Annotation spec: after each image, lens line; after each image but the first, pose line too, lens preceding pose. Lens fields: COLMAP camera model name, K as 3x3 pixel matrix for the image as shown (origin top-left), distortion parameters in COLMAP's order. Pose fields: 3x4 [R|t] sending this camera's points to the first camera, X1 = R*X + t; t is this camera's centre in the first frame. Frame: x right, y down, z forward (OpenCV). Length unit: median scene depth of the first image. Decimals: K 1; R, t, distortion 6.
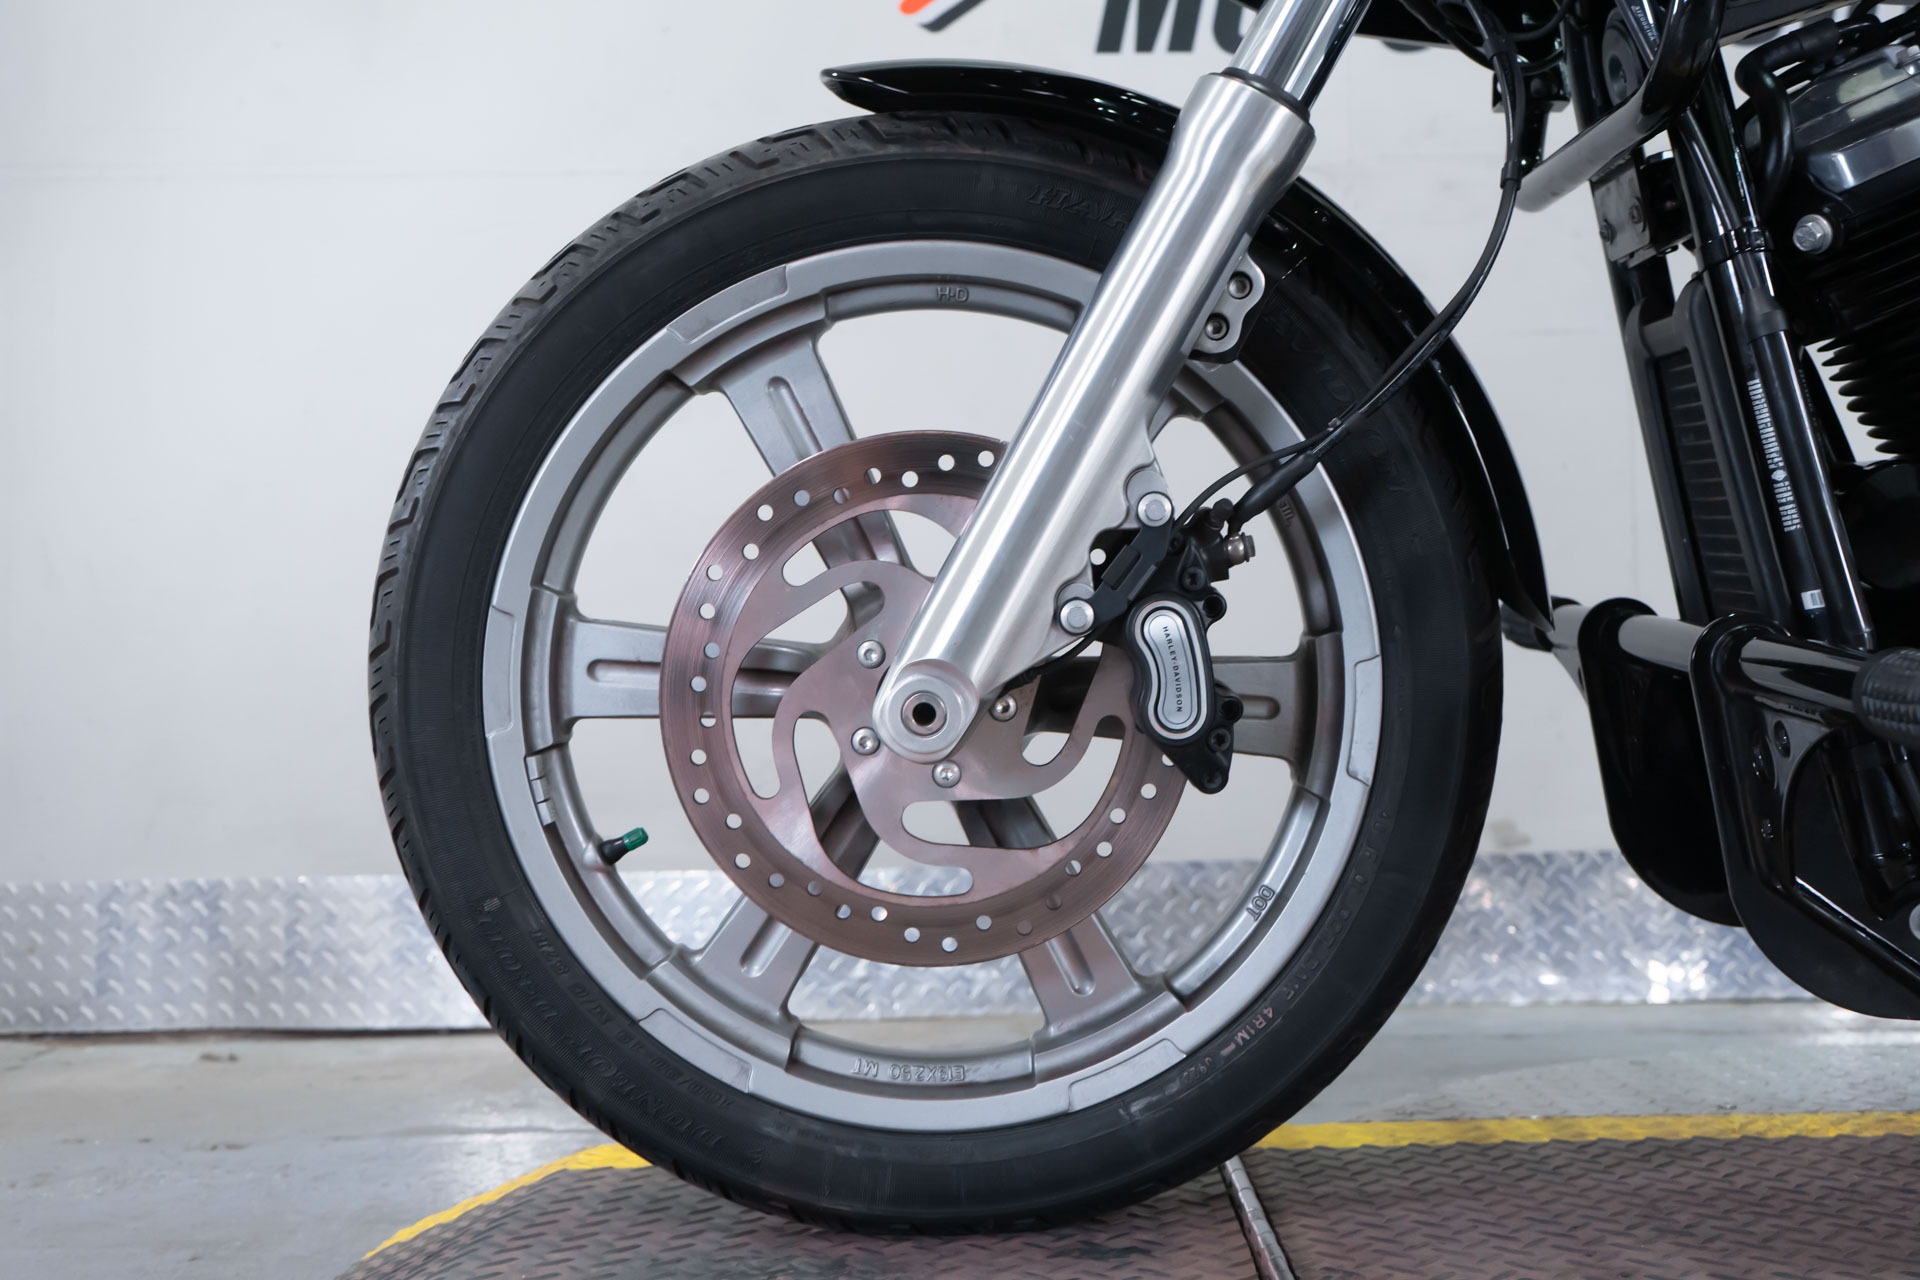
lens RADIAL K [[1894.0, 0, 940.8], [0, 1894.0, 607.5], [0, 0, 1]] dist [0.027749, 0.000000]
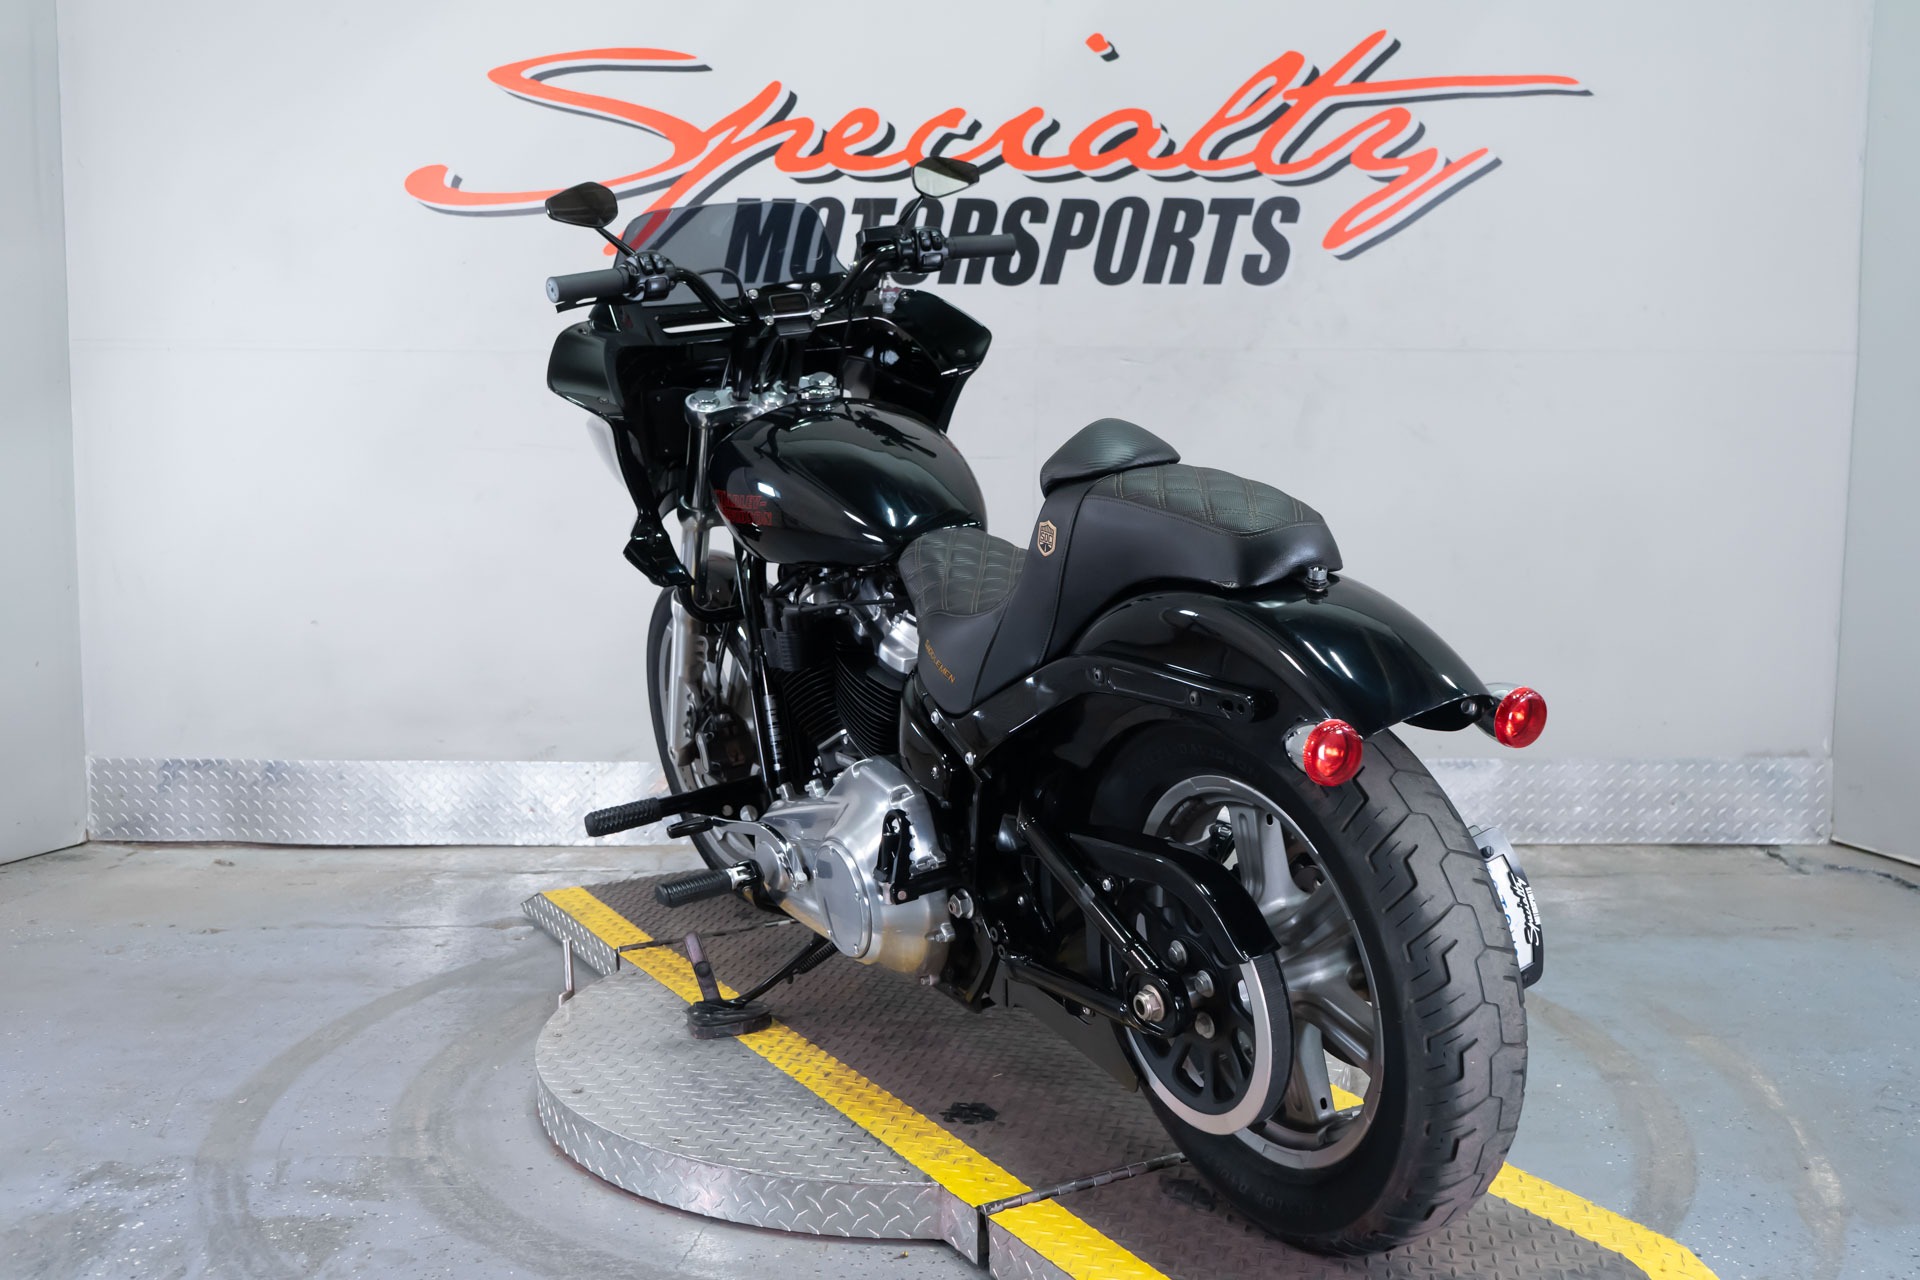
lens RADIAL K [[1730.6, 0, 970.9], [0, 1730.6, 606.9], [0, 0, 1]] dist [-0.039322, 0.041914]
pose [[0.999860, 0.016200, -0.004174, 0.704987], [-0.015281, 0.985959, 0.166286, -0.604963], [0.006809, -0.166199, 0.986069, -1.201900]]
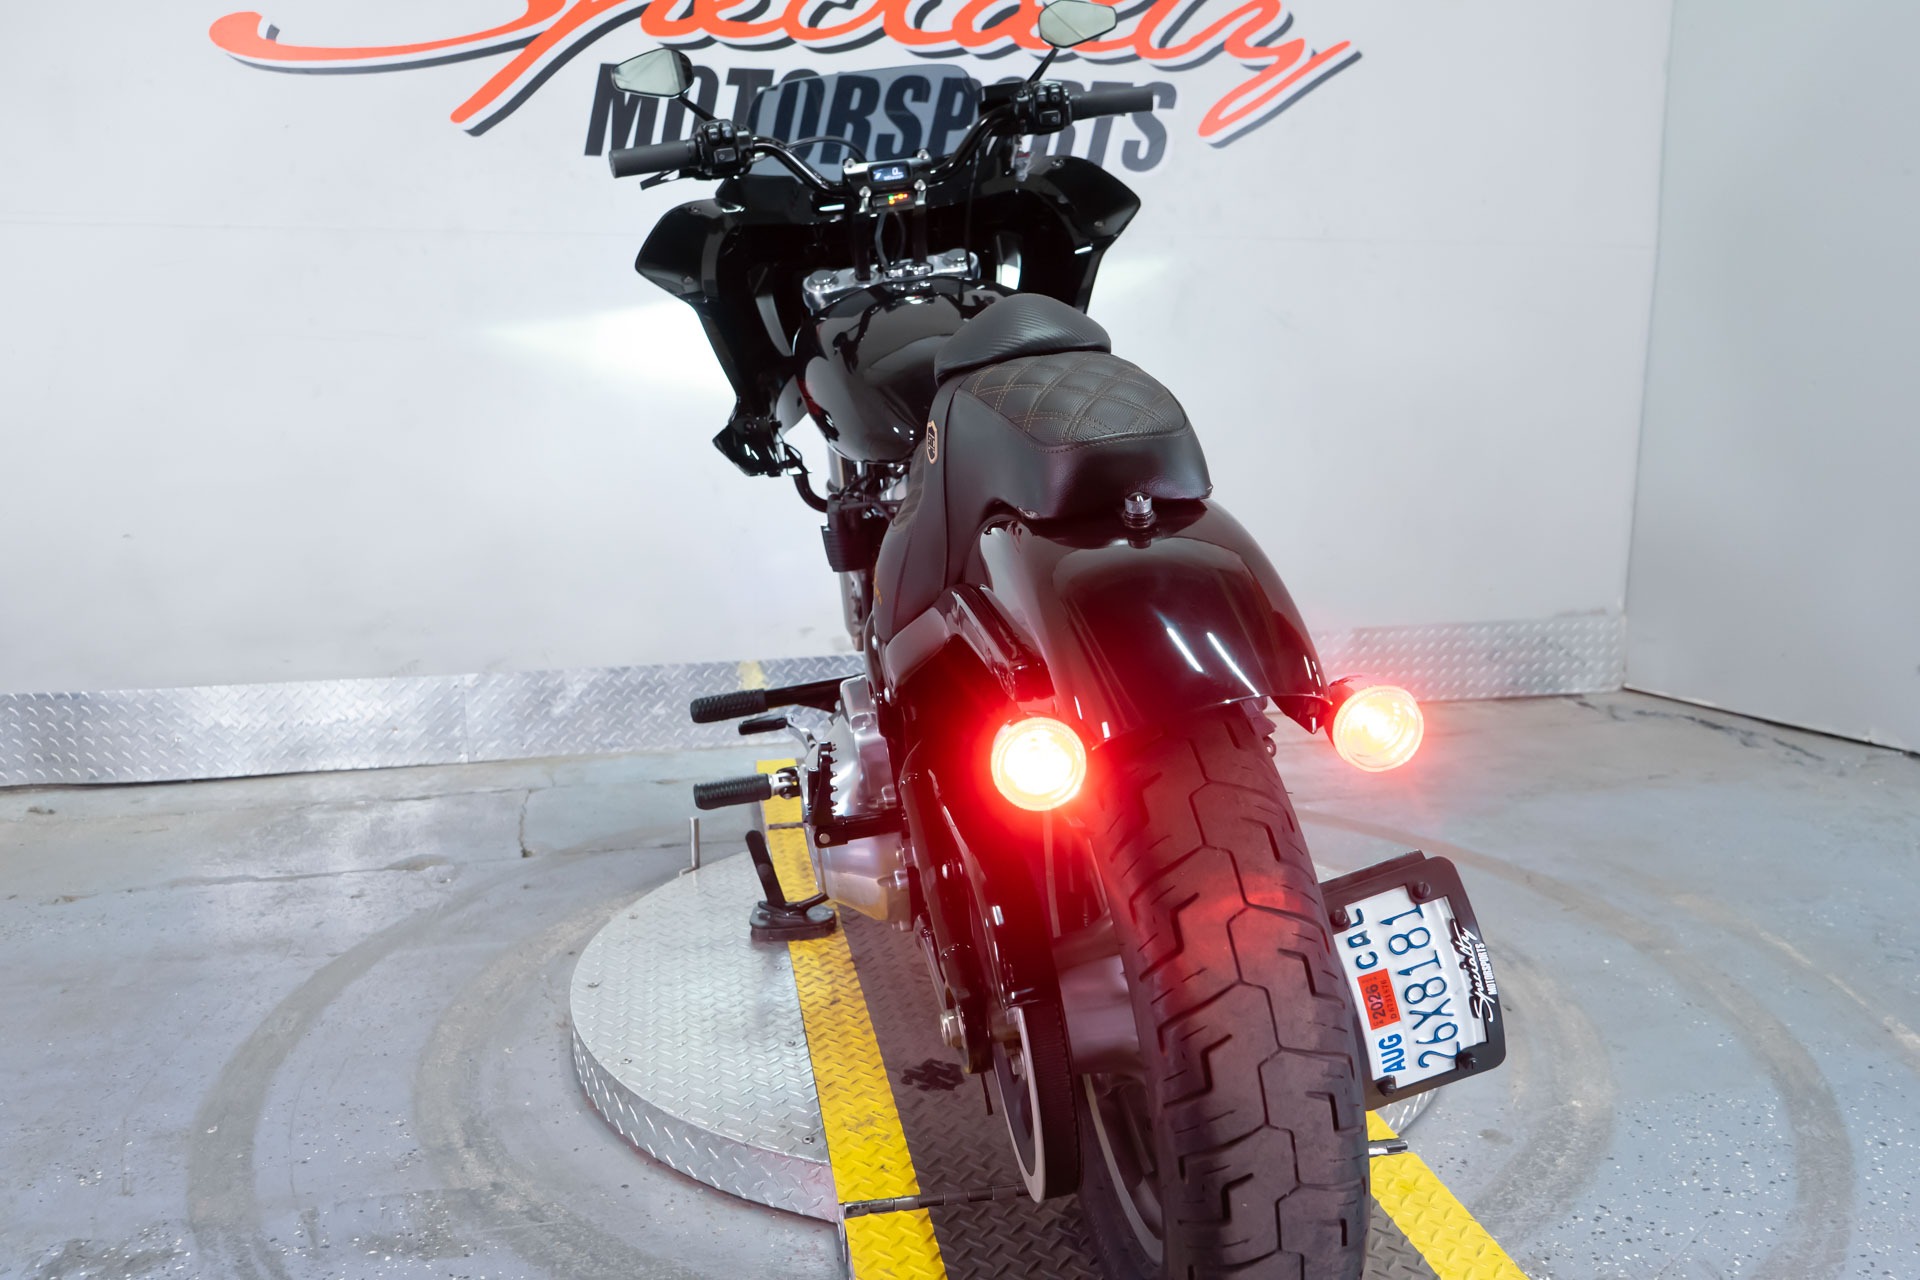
lens RADIAL K [[1509.8, 0, 967.6], [0, 1509.8, 623.2], [0, 0, 1]] dist [-0.038096, 0.026473]
pose [[0.973956, -0.028562, 0.224930, 0.225135], [-0.030085, 0.966983, 0.253059, -0.551779], [-0.224731, -0.253236, 0.940940, -0.698263]]
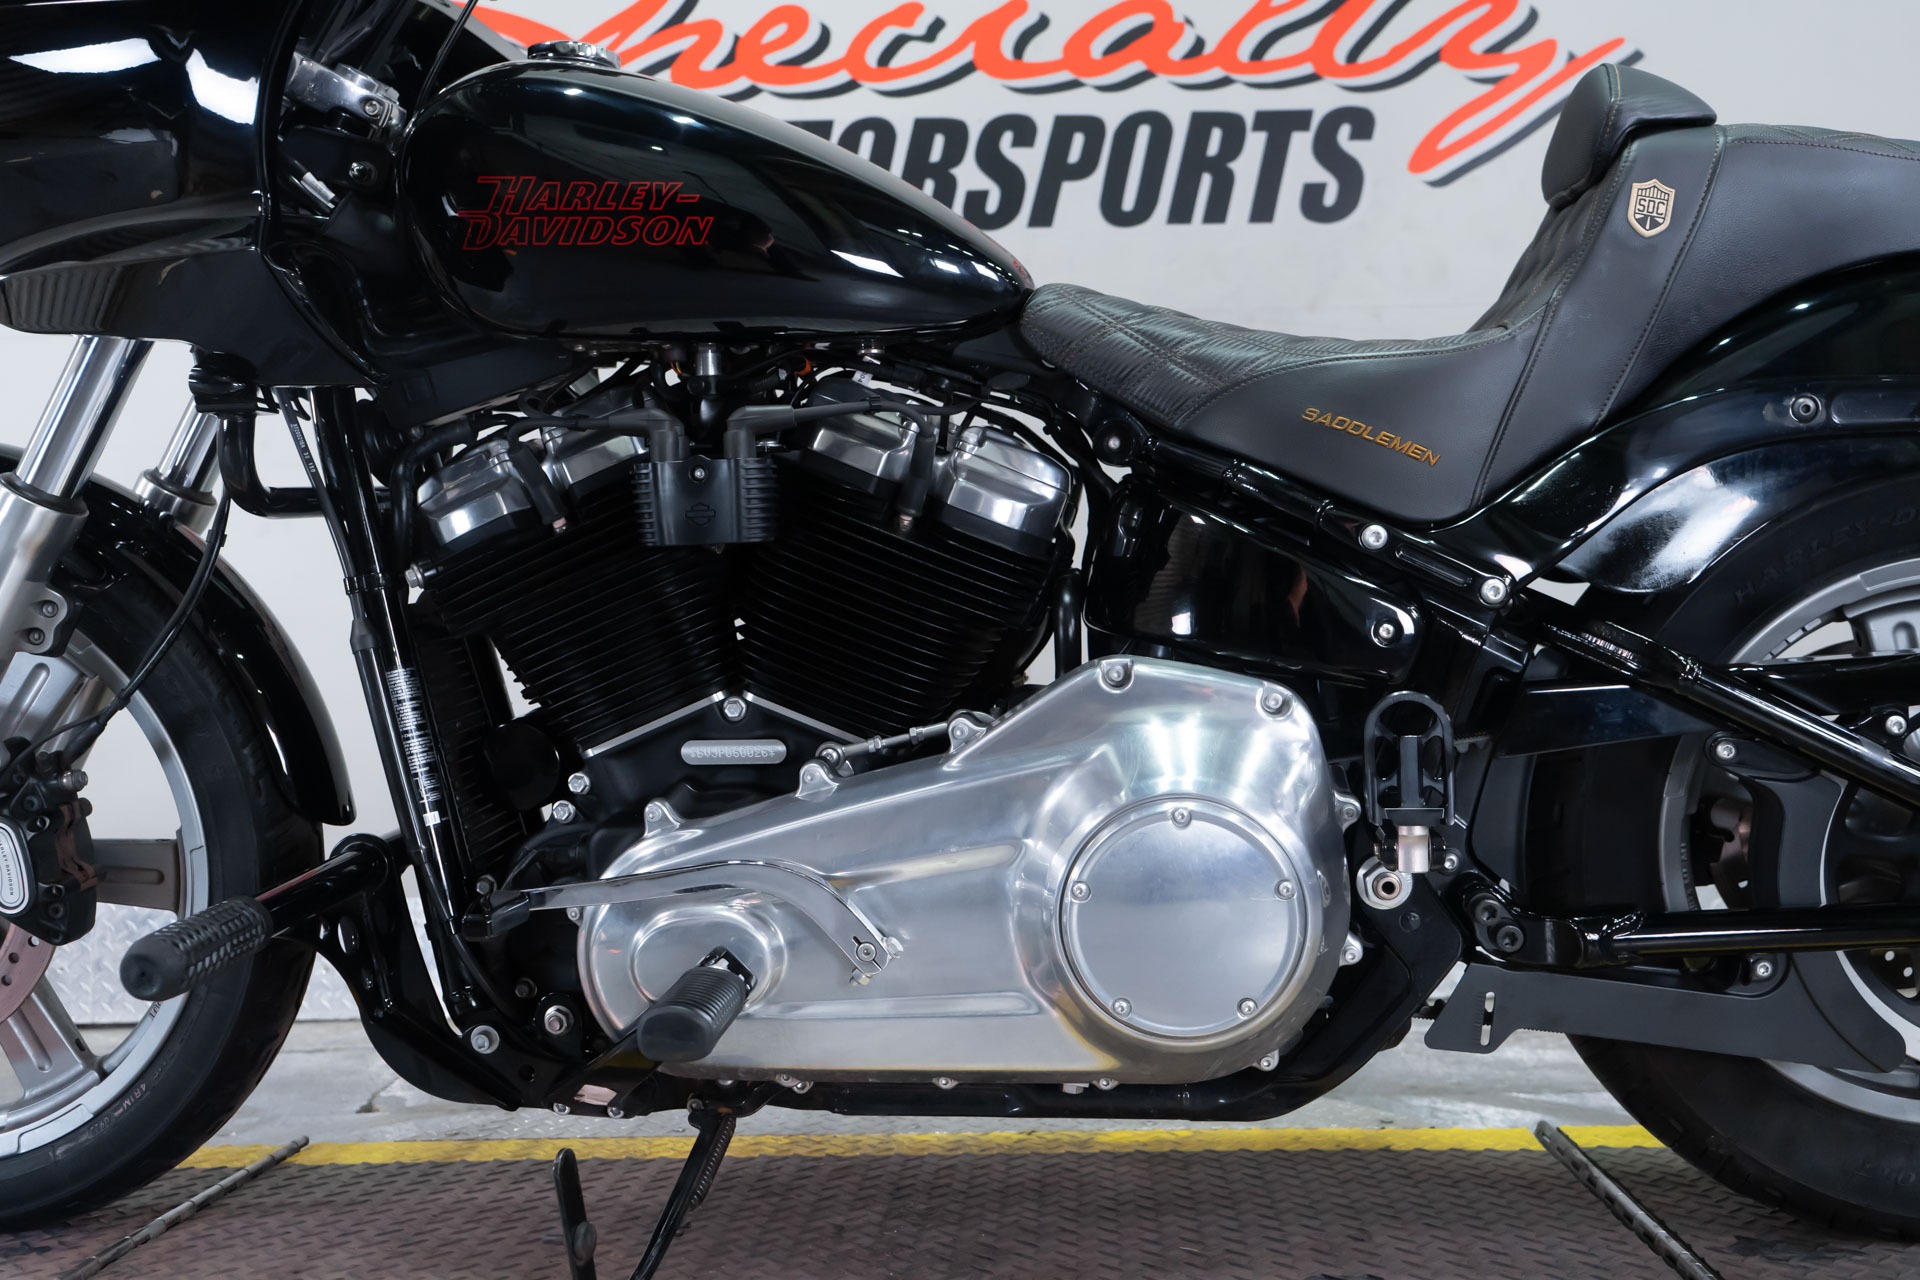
lens RADIAL K [[1730.6, 0, 946.8], [0, 1730.6, 613.0], [0, 0, 1]] dist [-0.039322, 0.041914]
pose [[0.999783, 0.001974, -0.020756, 0.752442], [-0.001427, 0.999652, 0.026329, -0.172455], [0.020800, -0.026293, 0.999438, -0.276080]]
